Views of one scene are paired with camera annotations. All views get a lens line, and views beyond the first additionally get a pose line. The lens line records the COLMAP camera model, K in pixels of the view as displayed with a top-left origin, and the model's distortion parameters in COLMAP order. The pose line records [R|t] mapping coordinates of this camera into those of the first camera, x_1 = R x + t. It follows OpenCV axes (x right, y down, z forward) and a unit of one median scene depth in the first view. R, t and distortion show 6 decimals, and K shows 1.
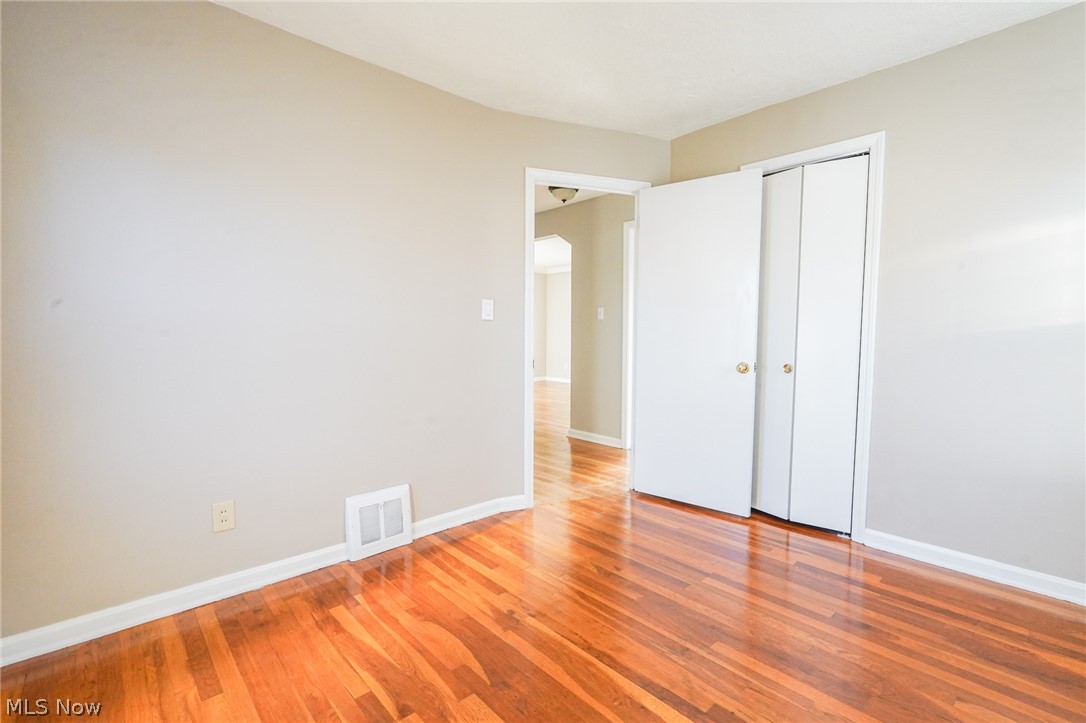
lens RADIAL K [[497.0, 0, 541.6], [0, 497.0, 364.4], [0, 0, 1]] dist [0.001351, 0.000566]
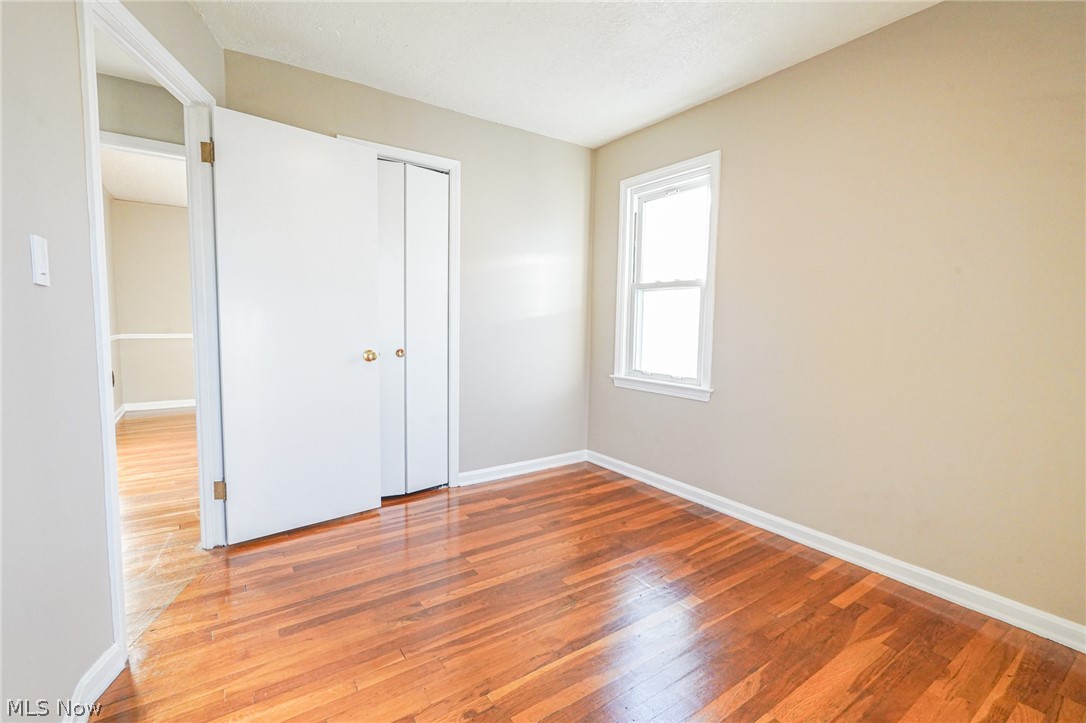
lens RADIAL K [[497.0, 0, 541.6], [0, 497.0, 364.4], [0, 0, 1]] dist [0.001351, 0.000566]
pose [[0.120876, -0.086314, 0.988908, -0.561950], [0.051566, 0.995413, 0.080579, -0.040230], [-0.991327, 0.041254, 0.124772, 0.625152]]
